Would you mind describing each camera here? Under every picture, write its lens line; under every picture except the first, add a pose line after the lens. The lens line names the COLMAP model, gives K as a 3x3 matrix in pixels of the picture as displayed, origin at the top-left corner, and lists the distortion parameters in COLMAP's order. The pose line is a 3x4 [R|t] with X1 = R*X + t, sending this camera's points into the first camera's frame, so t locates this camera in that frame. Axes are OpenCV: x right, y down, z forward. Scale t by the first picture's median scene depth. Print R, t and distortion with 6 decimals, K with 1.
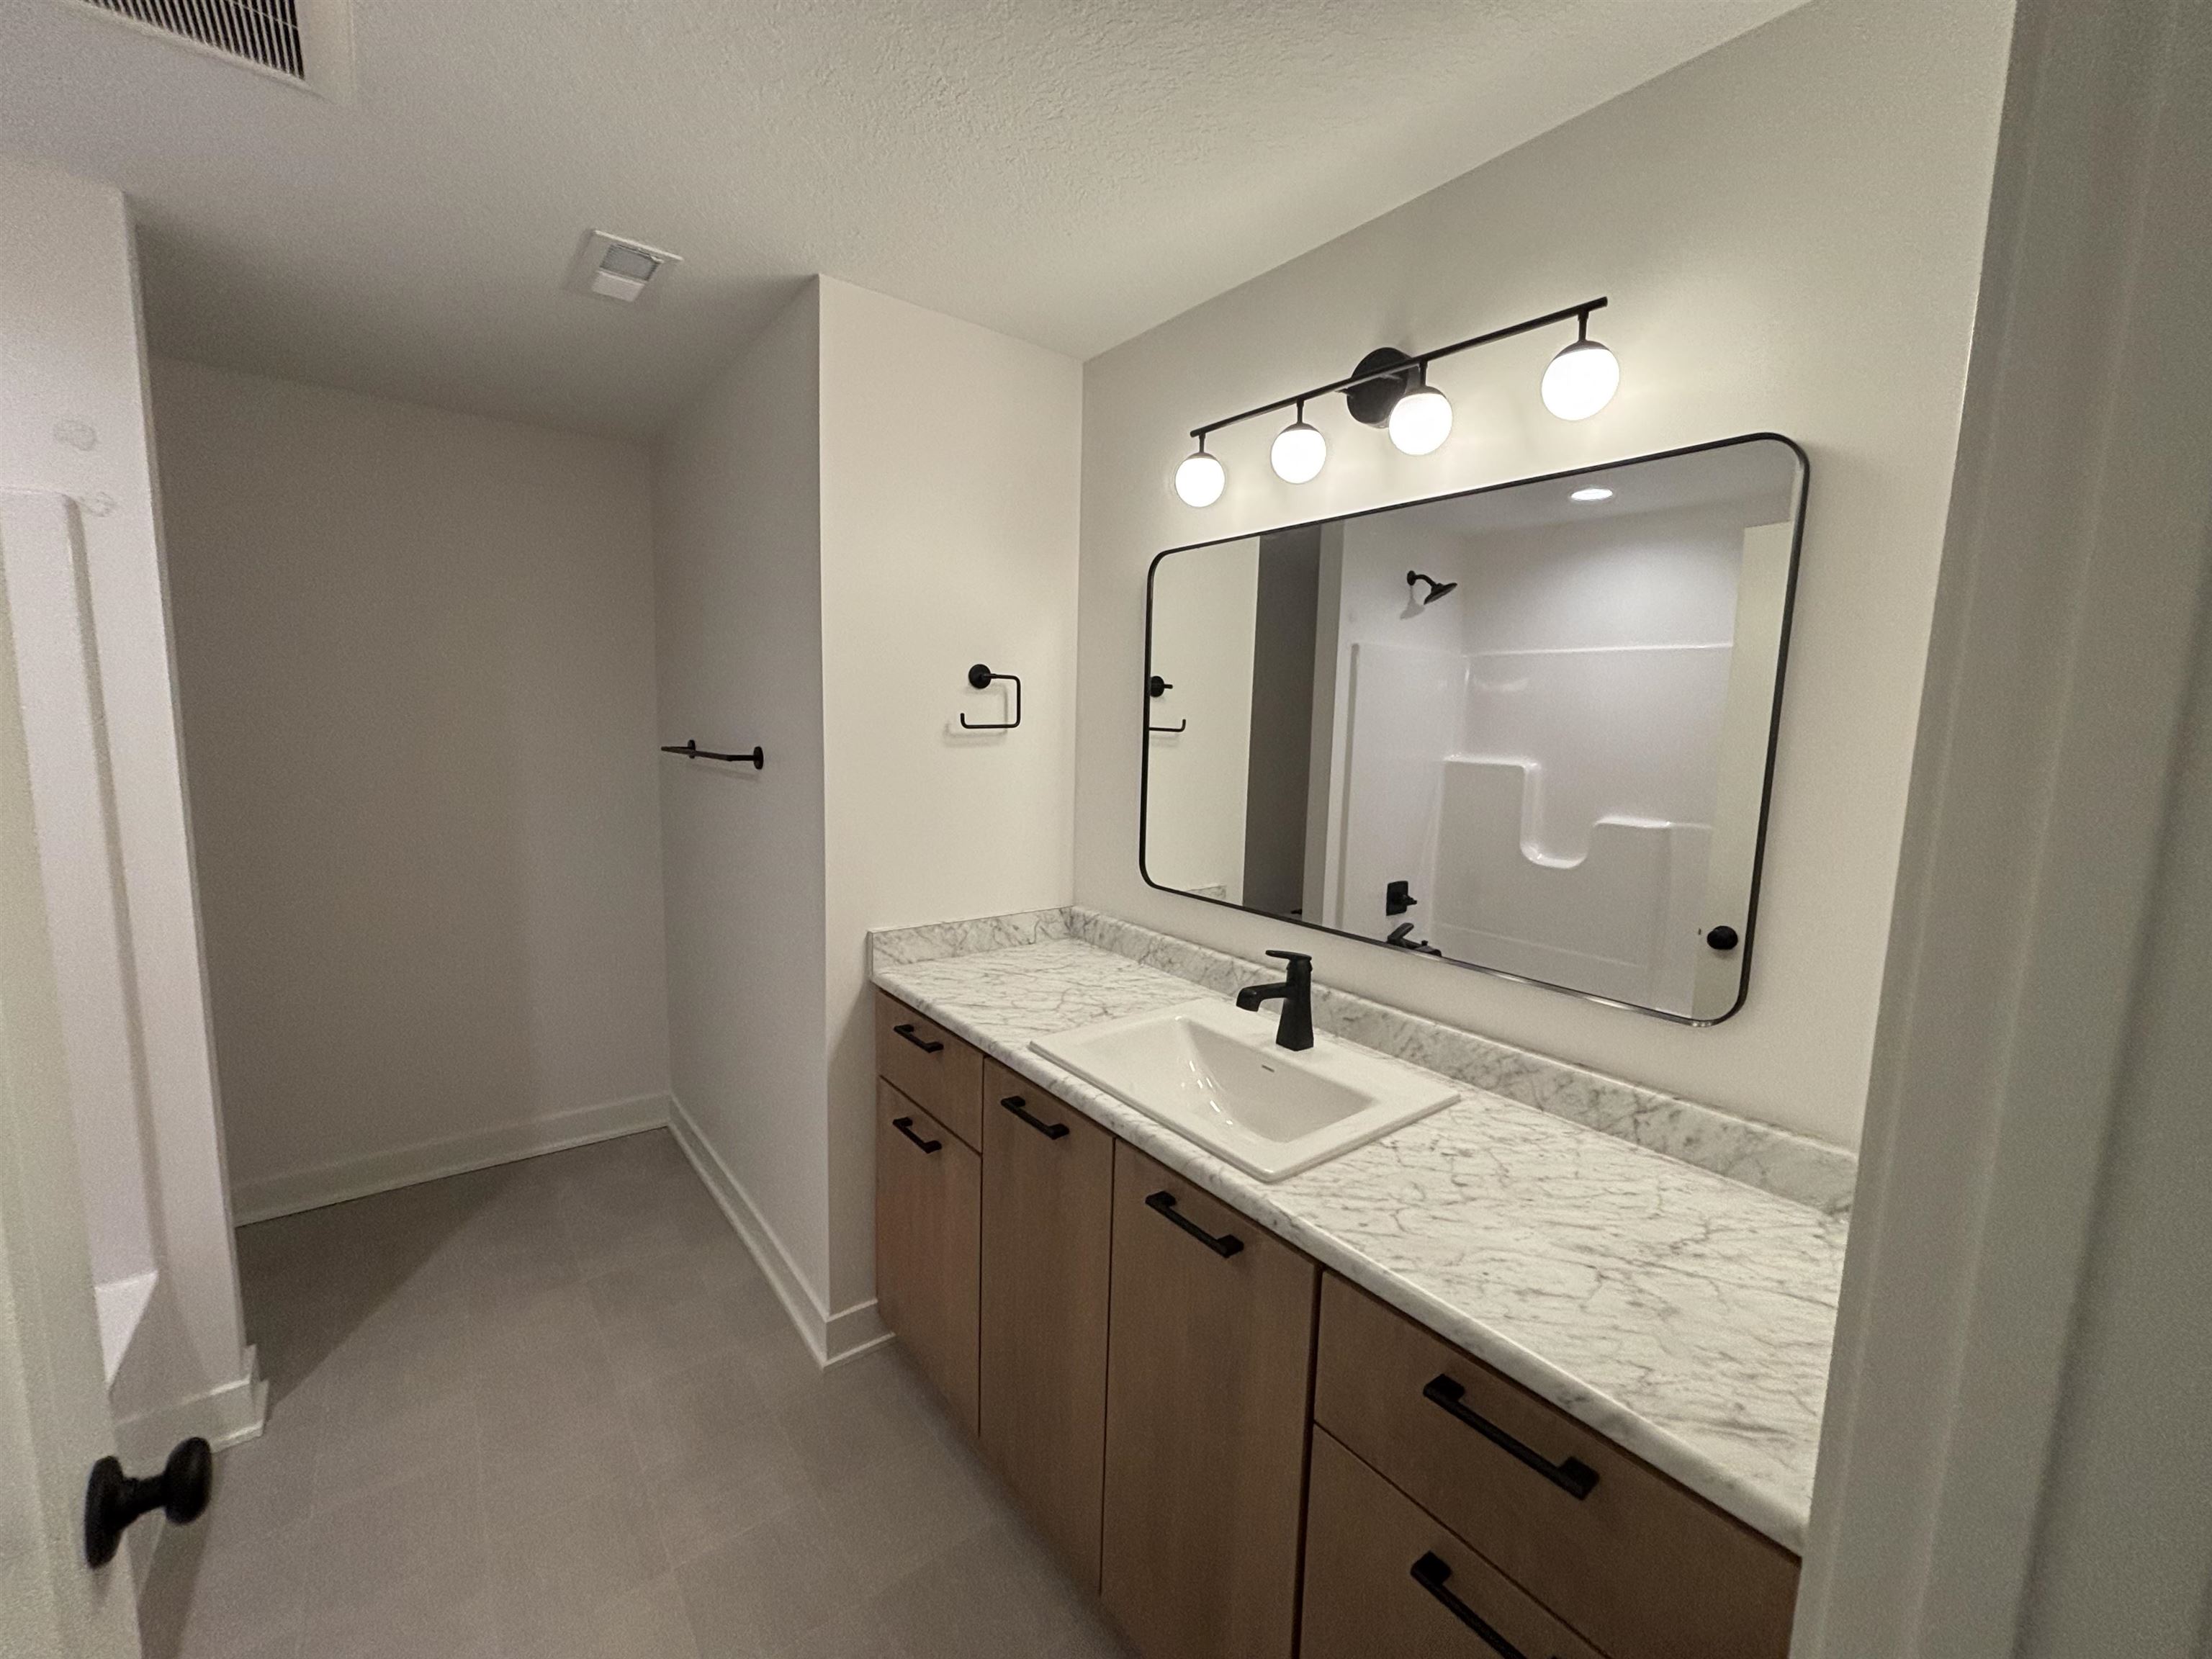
lens RADIAL K [[902.3, 0, 1106.3], [0, 902.3, 828.1], [0, 0, 1]] dist [0.004304, 0.002501]
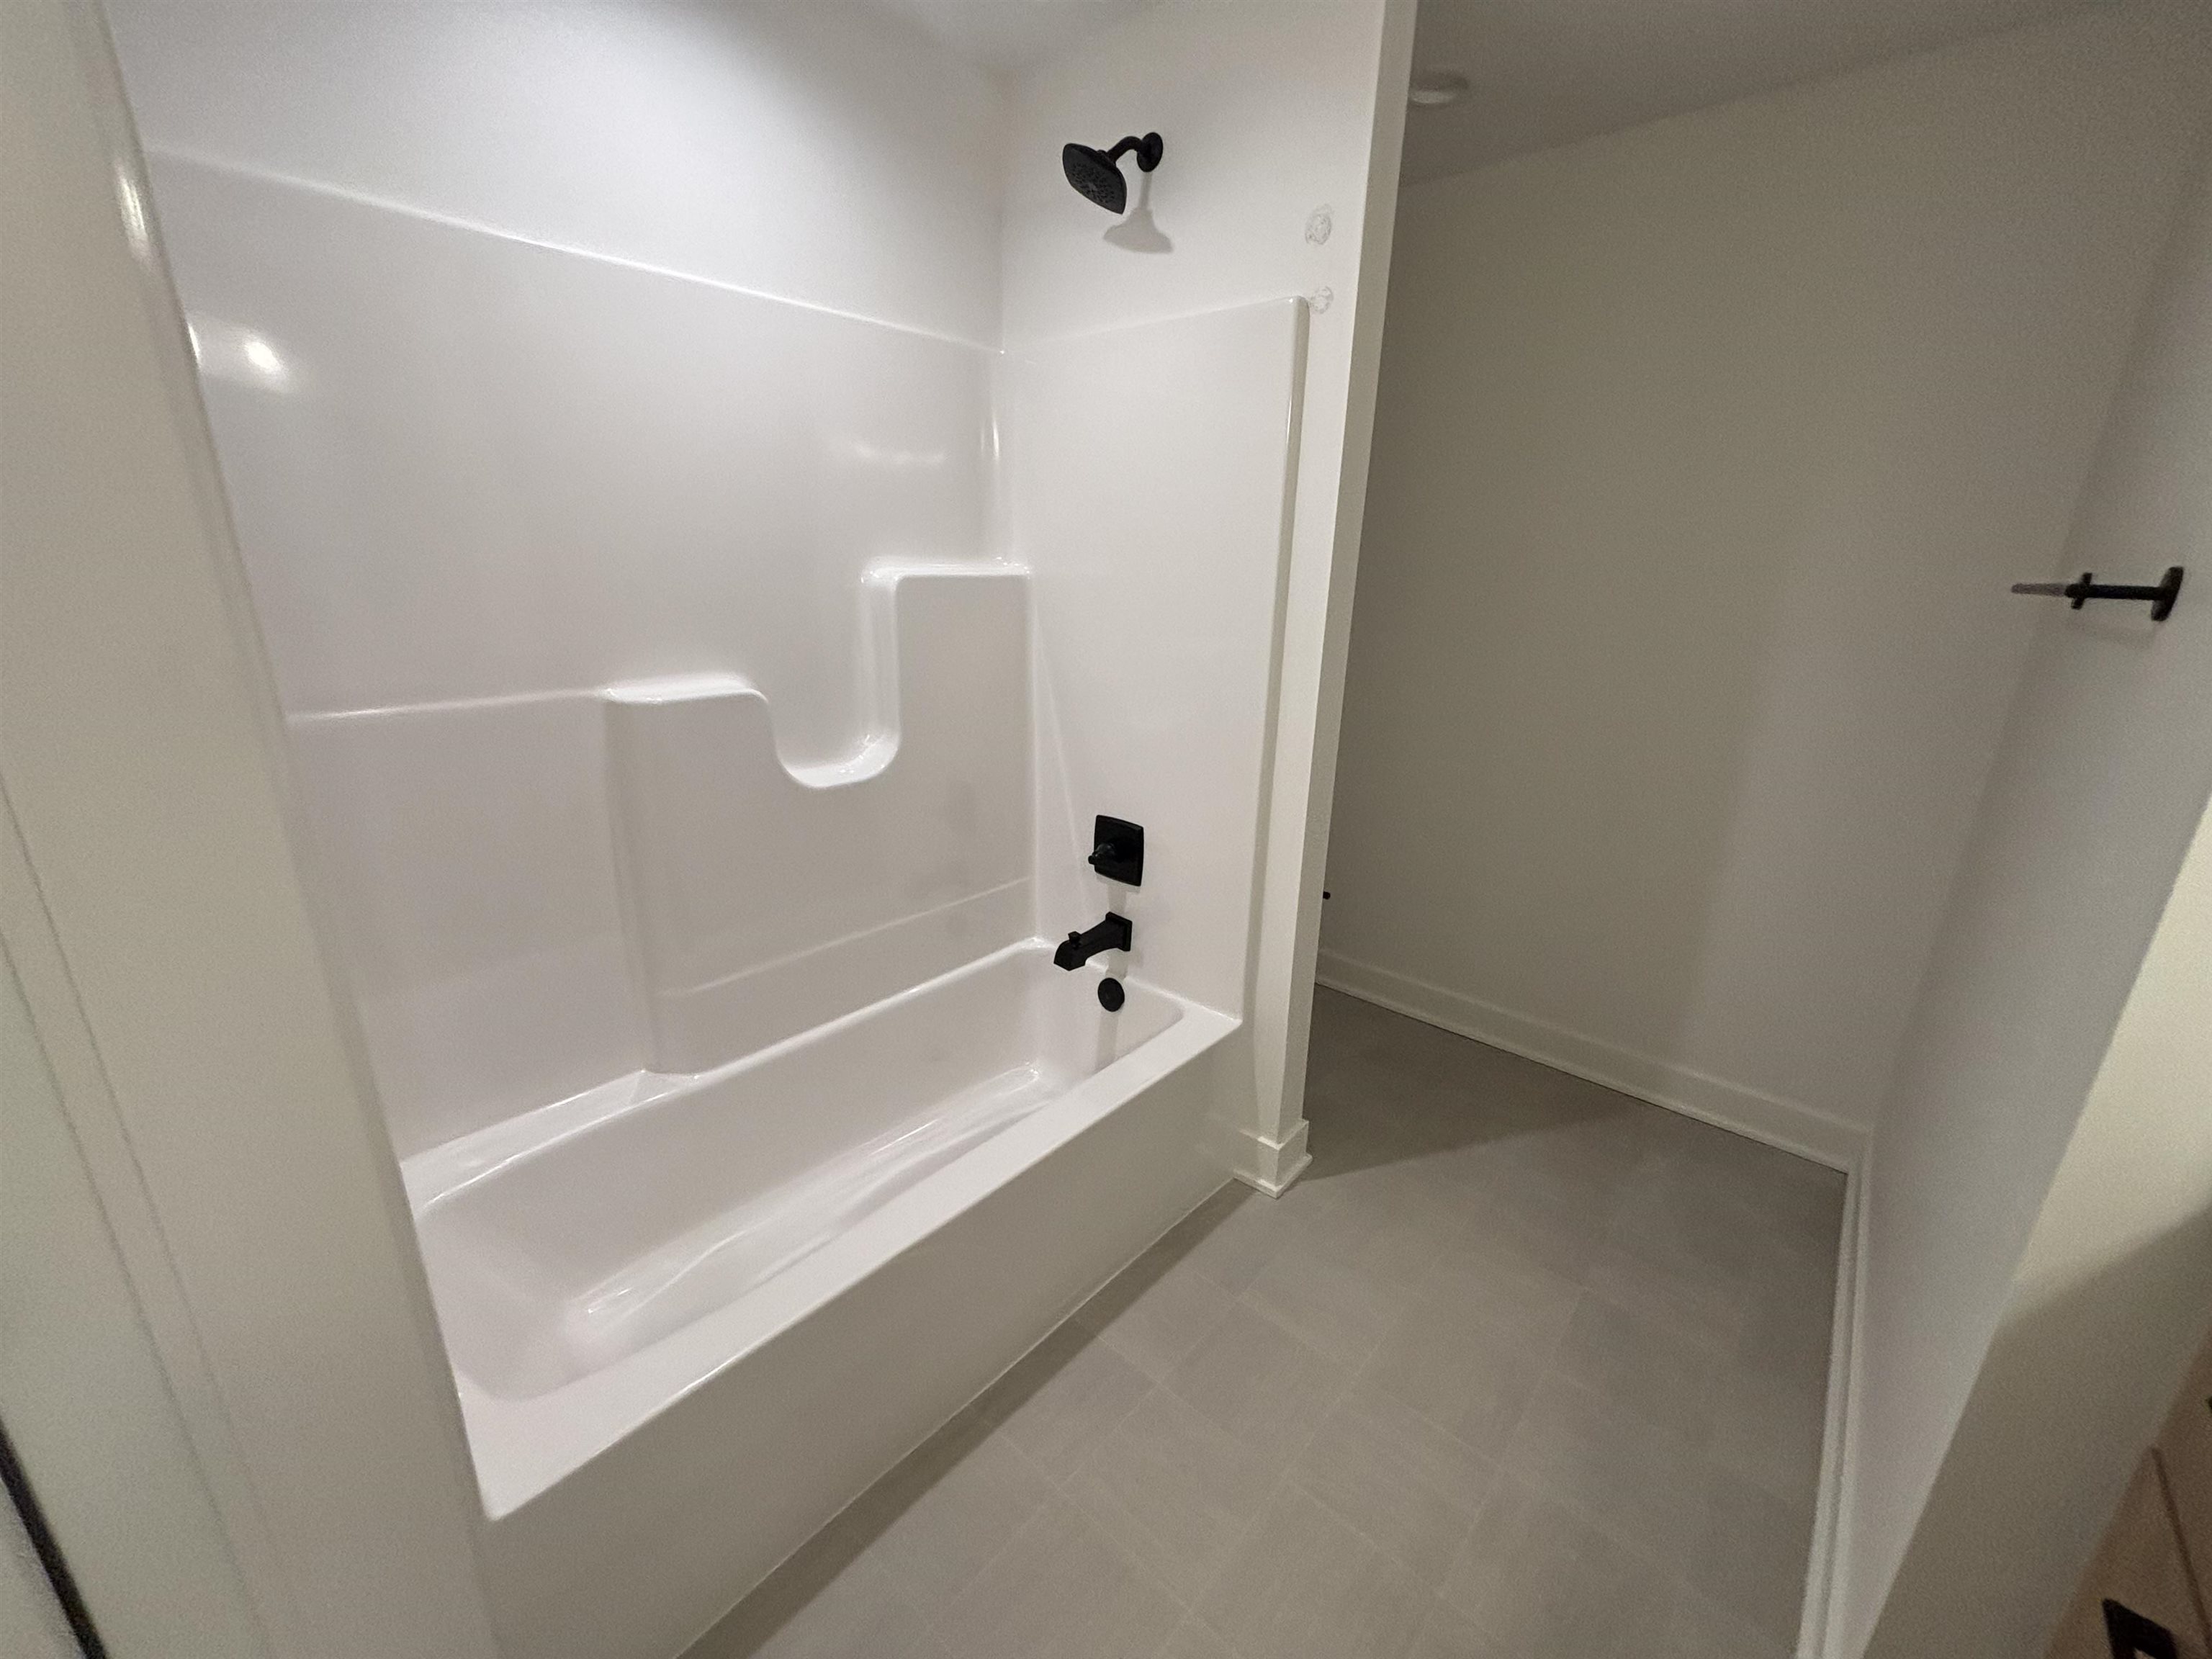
lens RADIAL K [[902.3, 0, 1114.3], [0, 902.3, 828.8], [0, 0, 1]] dist [0.004304, 0.002501]
pose [[0.194024, 0.267517, -0.943816, -0.034127], [-0.139841, 0.959816, 0.243305, -0.004002], [0.970978, 0.084777, 0.223637, 0.393243]]
